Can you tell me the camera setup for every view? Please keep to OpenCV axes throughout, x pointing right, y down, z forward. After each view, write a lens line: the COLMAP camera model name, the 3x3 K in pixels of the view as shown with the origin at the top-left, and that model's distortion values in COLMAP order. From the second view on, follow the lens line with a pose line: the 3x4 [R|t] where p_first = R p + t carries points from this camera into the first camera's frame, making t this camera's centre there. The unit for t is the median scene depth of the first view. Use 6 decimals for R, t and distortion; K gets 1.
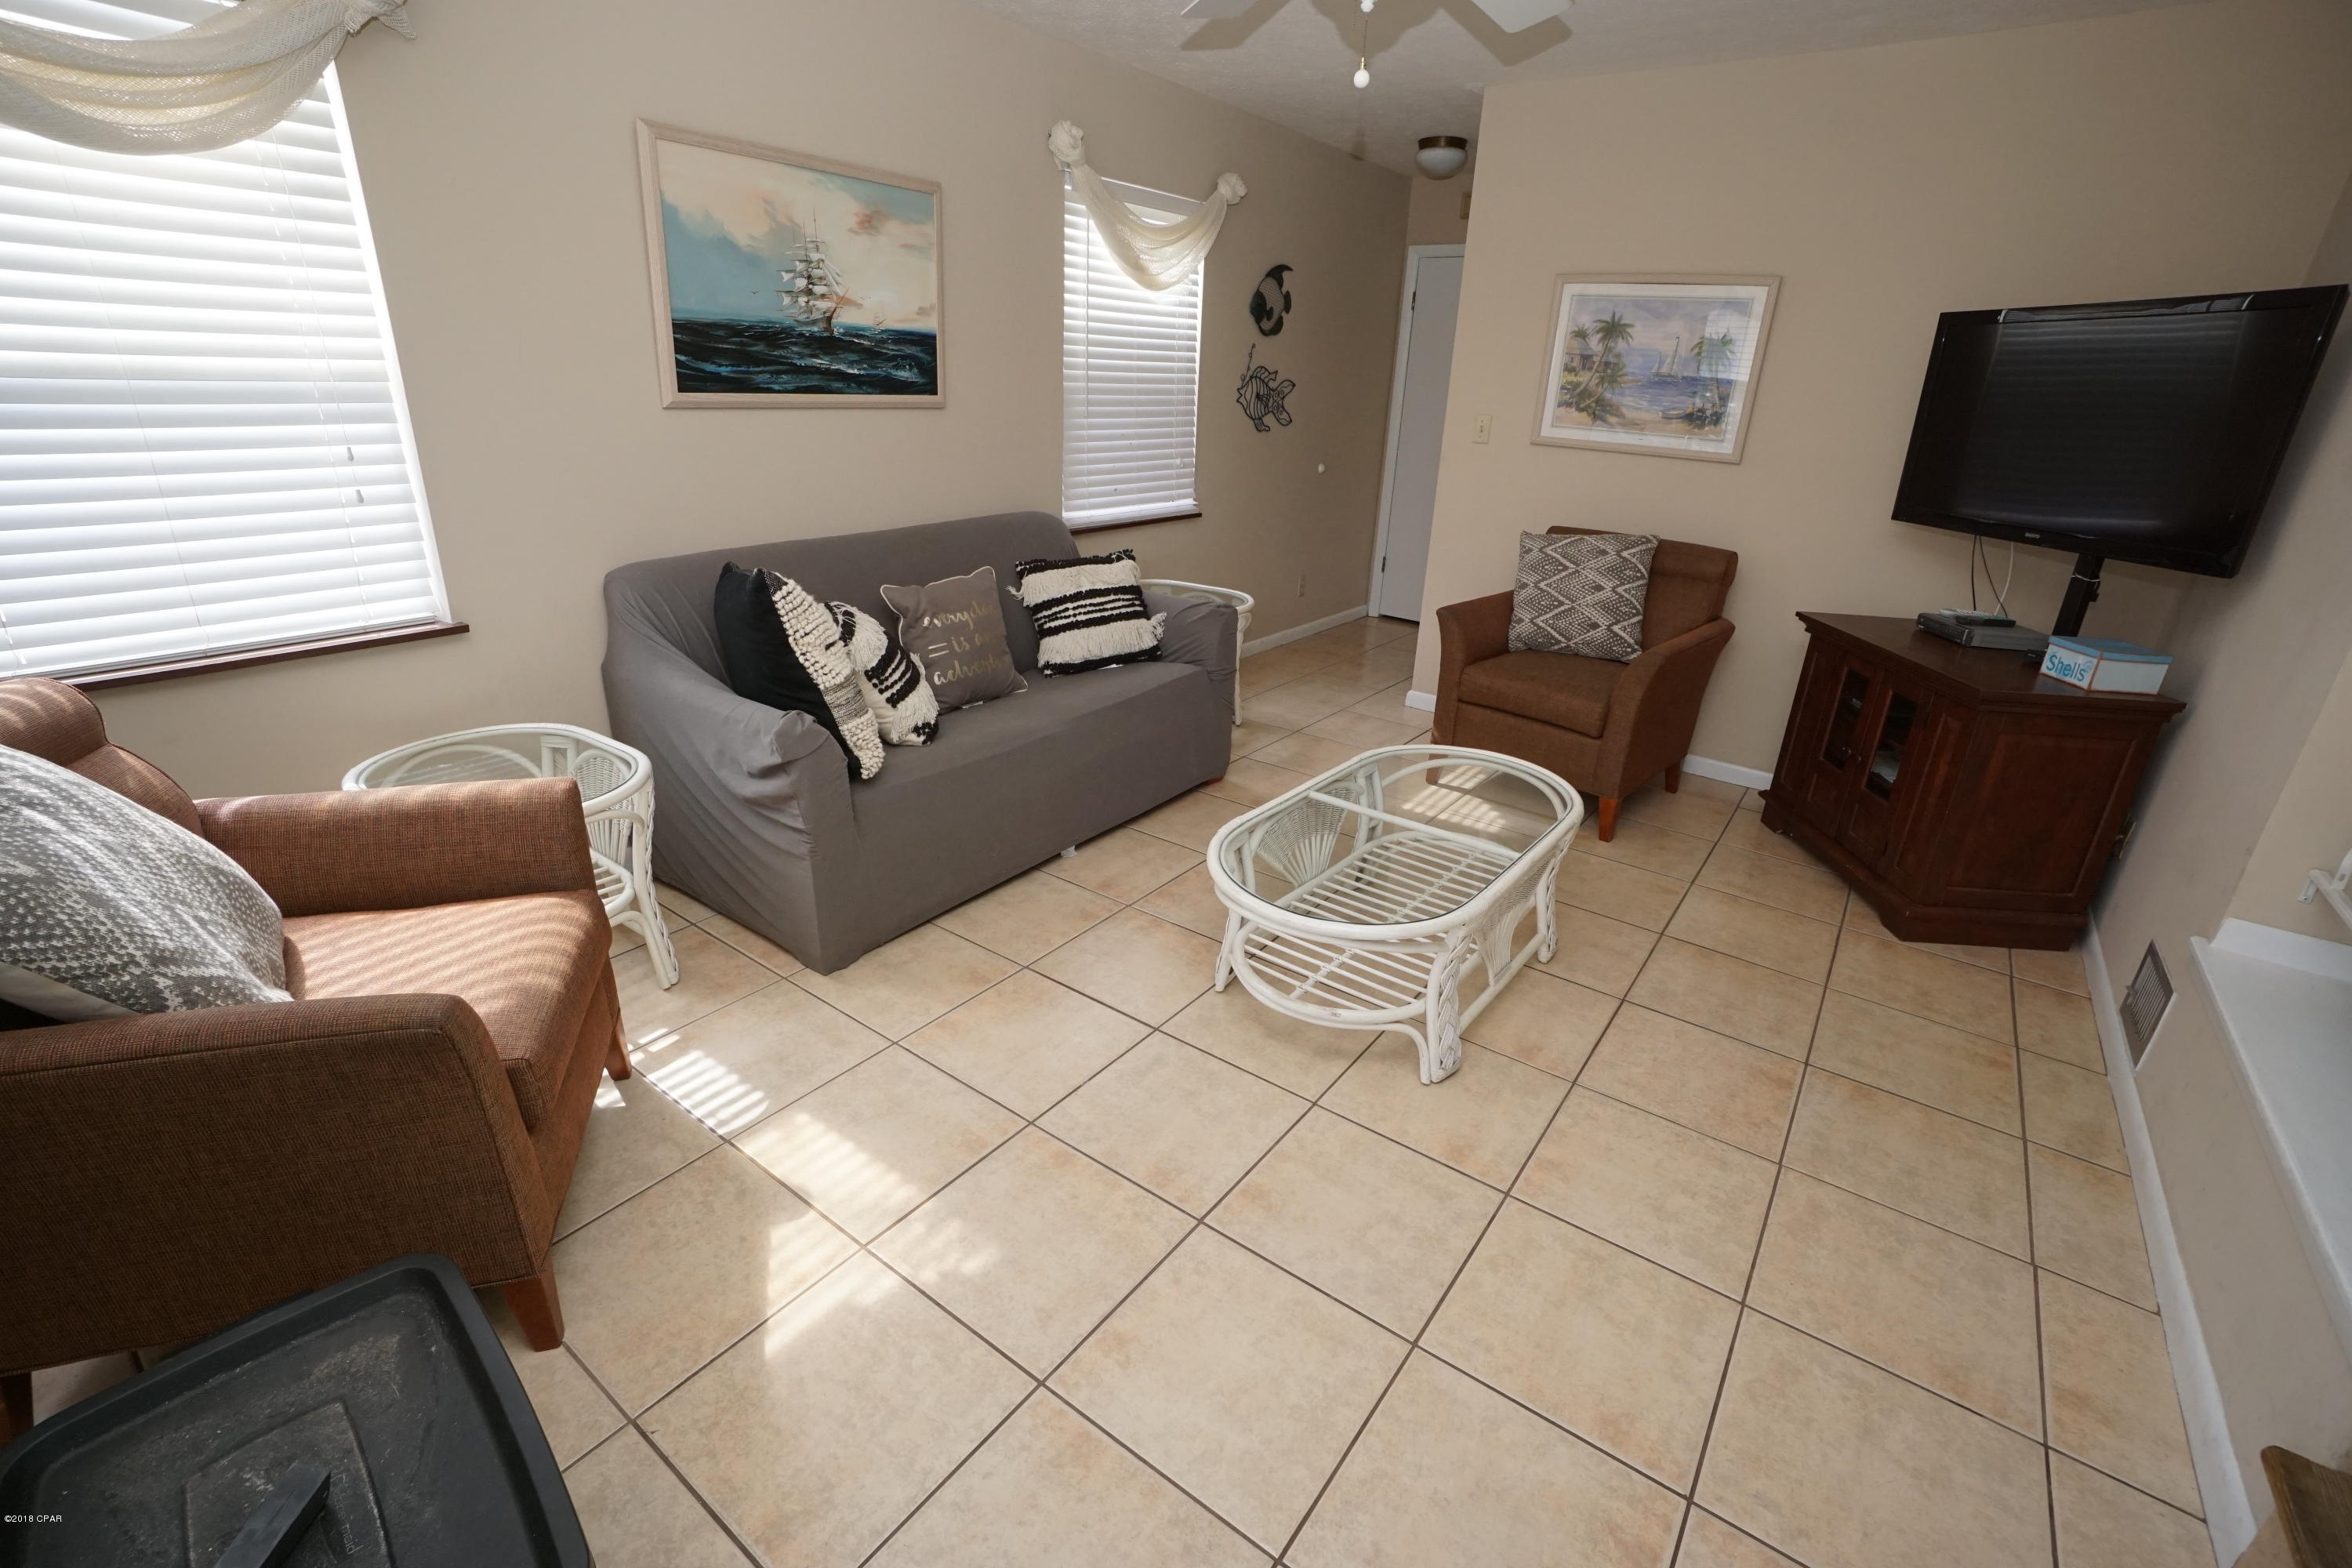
lens RADIAL K [[1038.6, 0, 1165.2], [0, 1038.6, 778.9], [0, 0, 1]] dist [-0.062418, 0.022695]
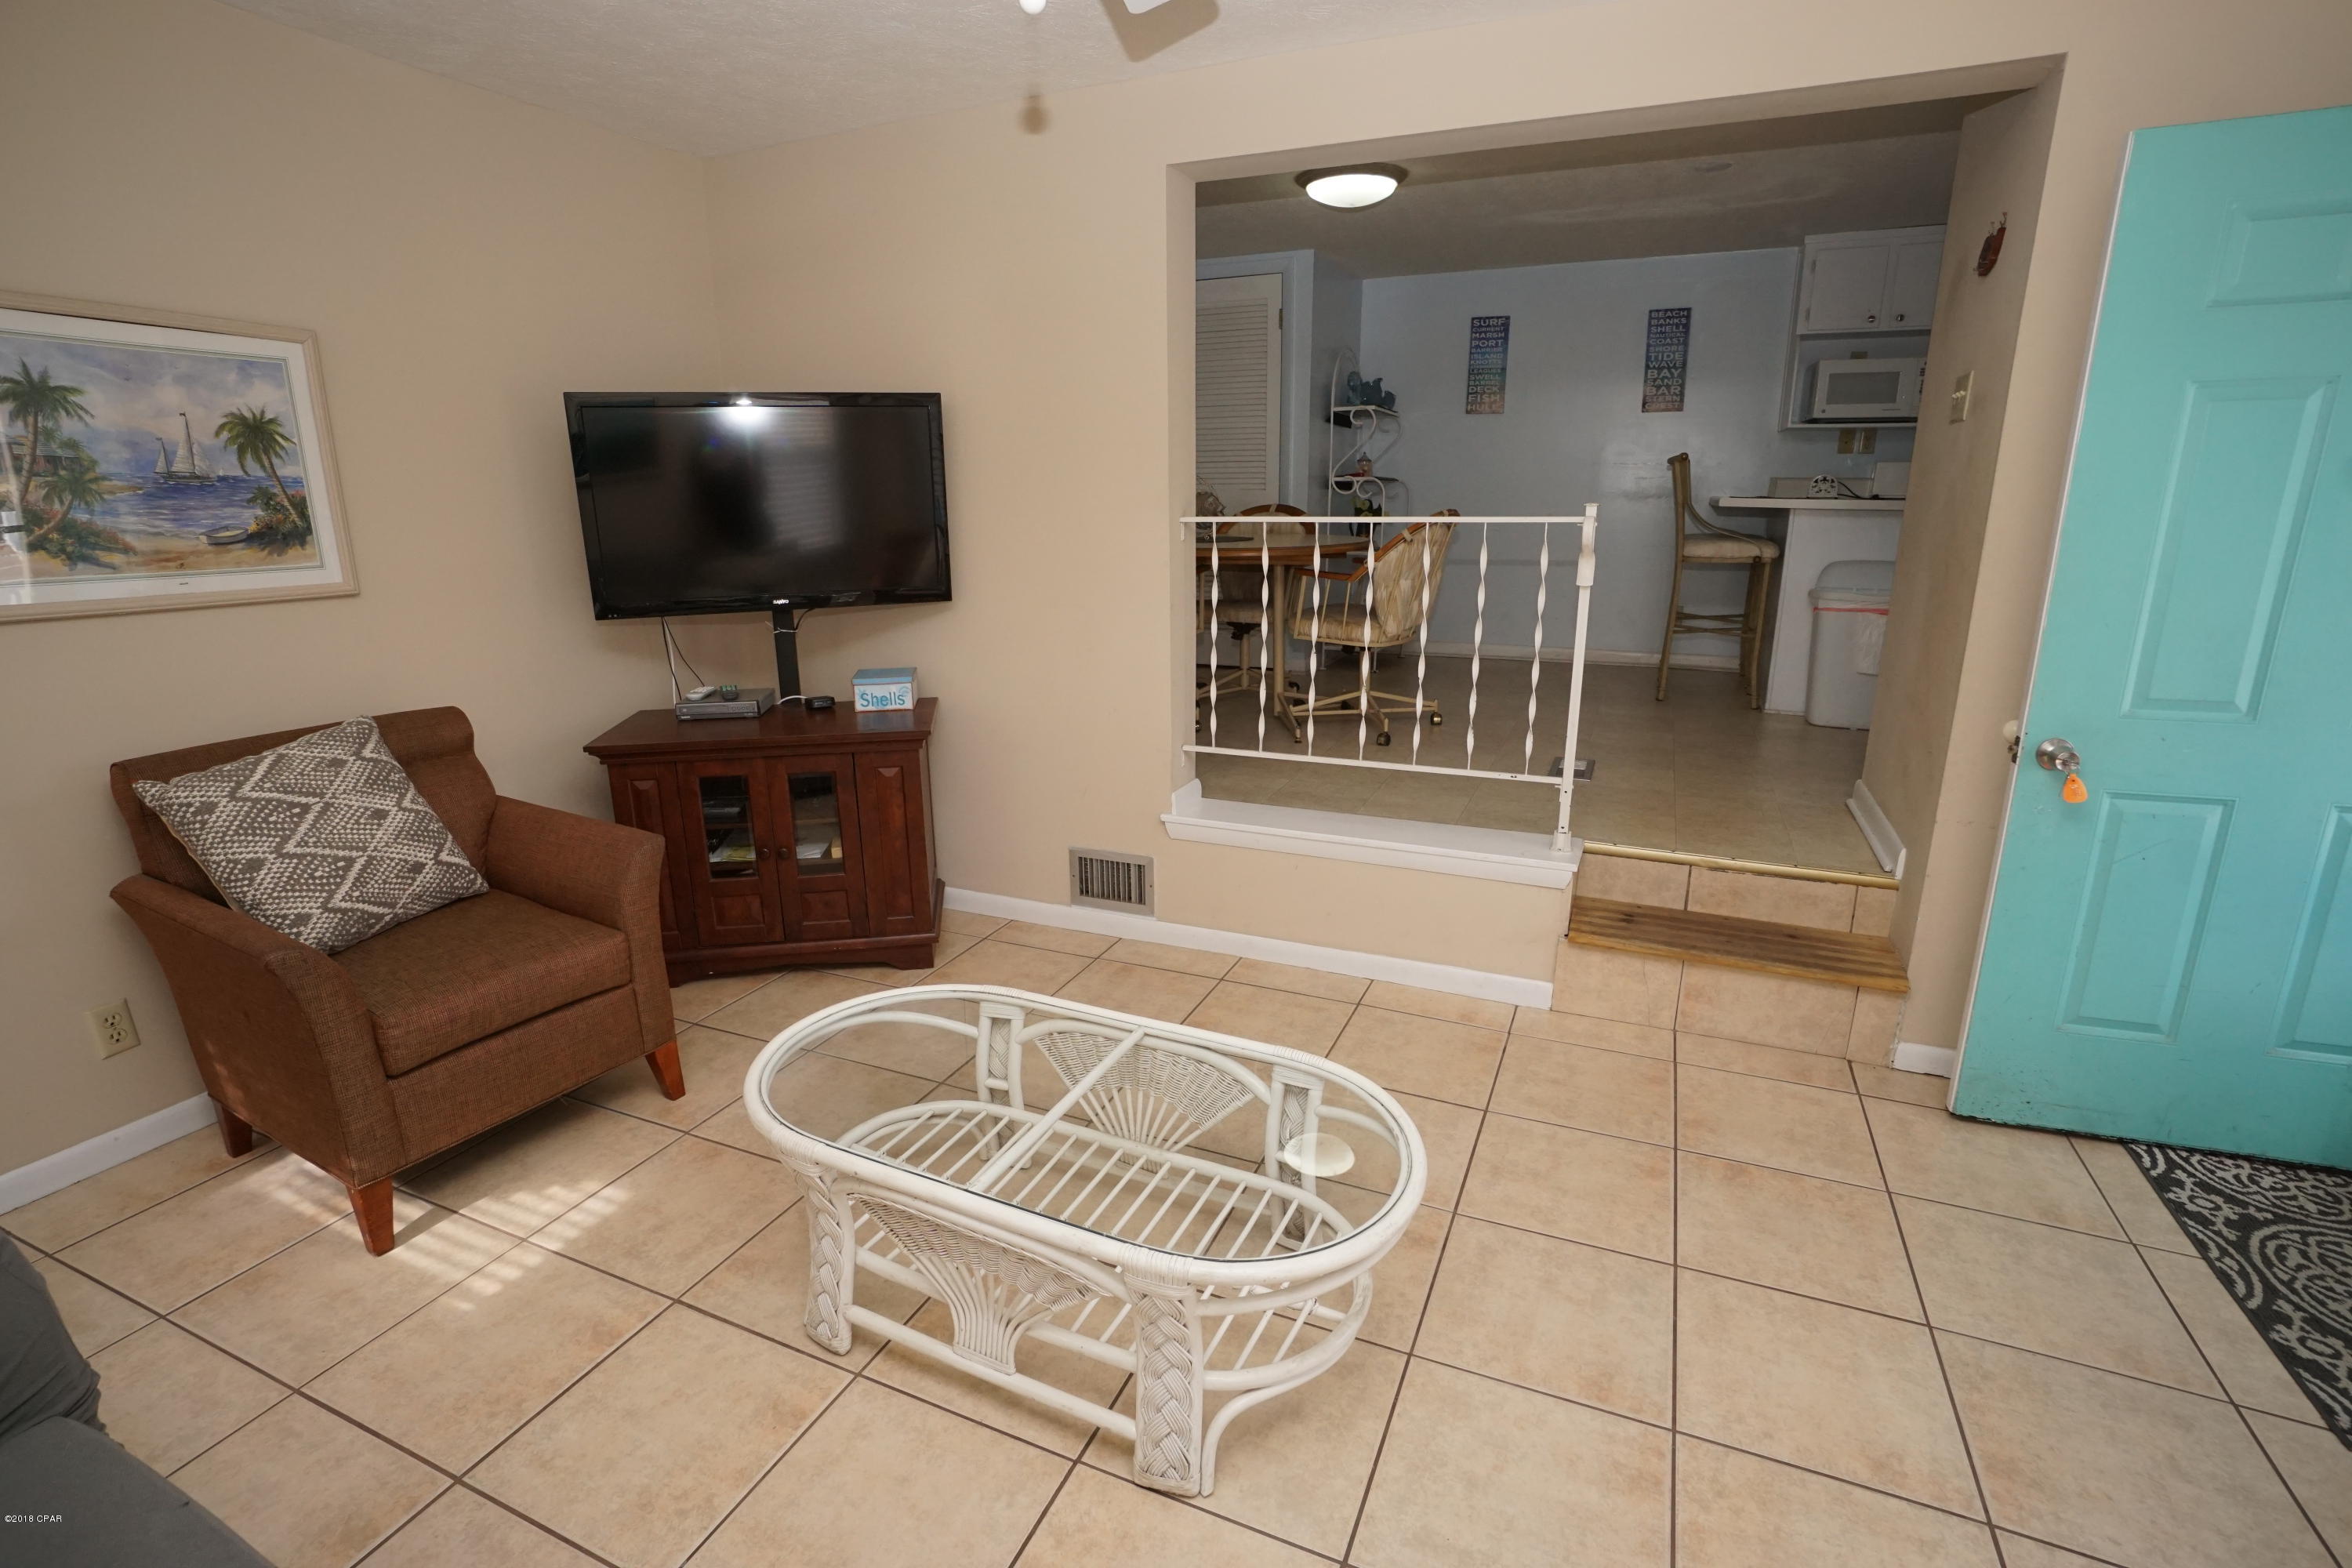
lens RADIAL K [[1100.9, 0, 1169.1], [0, 1100.9, 777.4], [0, 0, 1]] dist [-0.060948, 0.026991]
pose [[-0.221320, -0.286587, 0.932140, -0.283596], [0.359816, 0.864405, 0.351193, -0.265714], [-0.906394, 0.413125, -0.088192, 0.627834]]
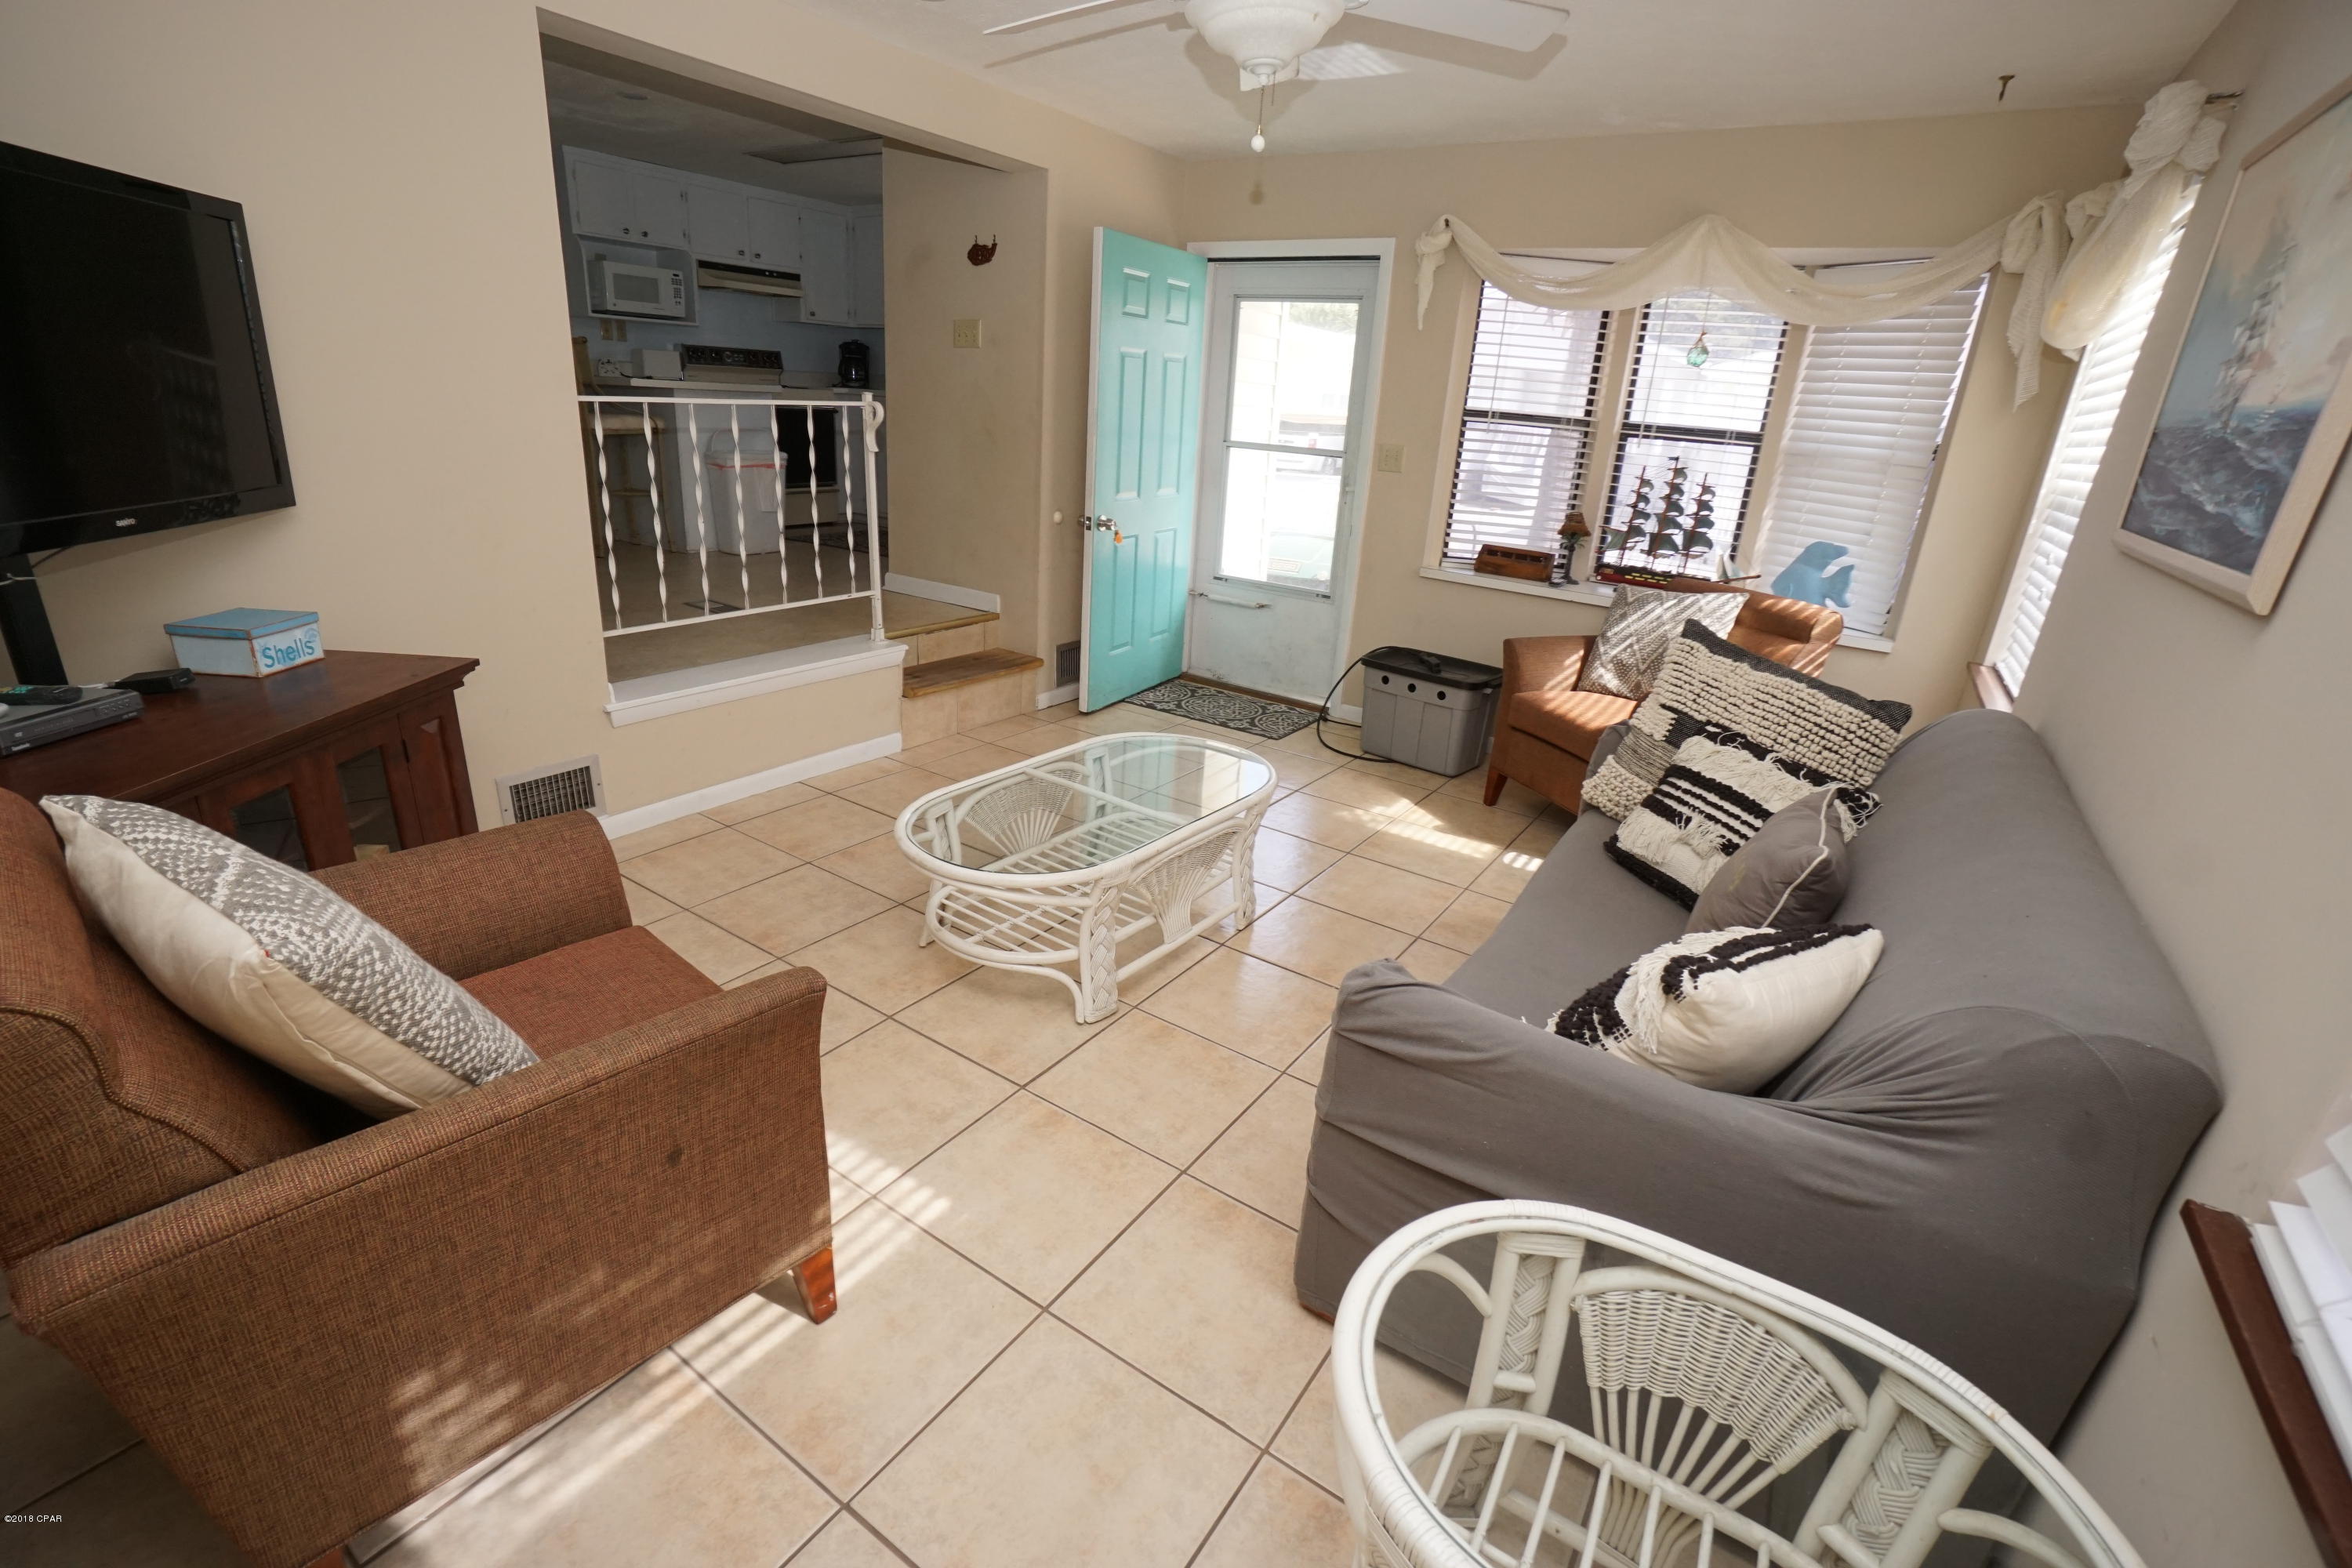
lens RADIAL K [[1038.6, 0, 1165.2], [0, 1038.6, 778.9], [0, 0, 1]] dist [-0.062418, 0.022695]
pose [[-0.993889, -0.079288, -0.076802, 0.177634], [-0.110304, 0.740215, 0.663261, -0.487762], [0.004261, 0.667679, -0.744437, 1.246967]]
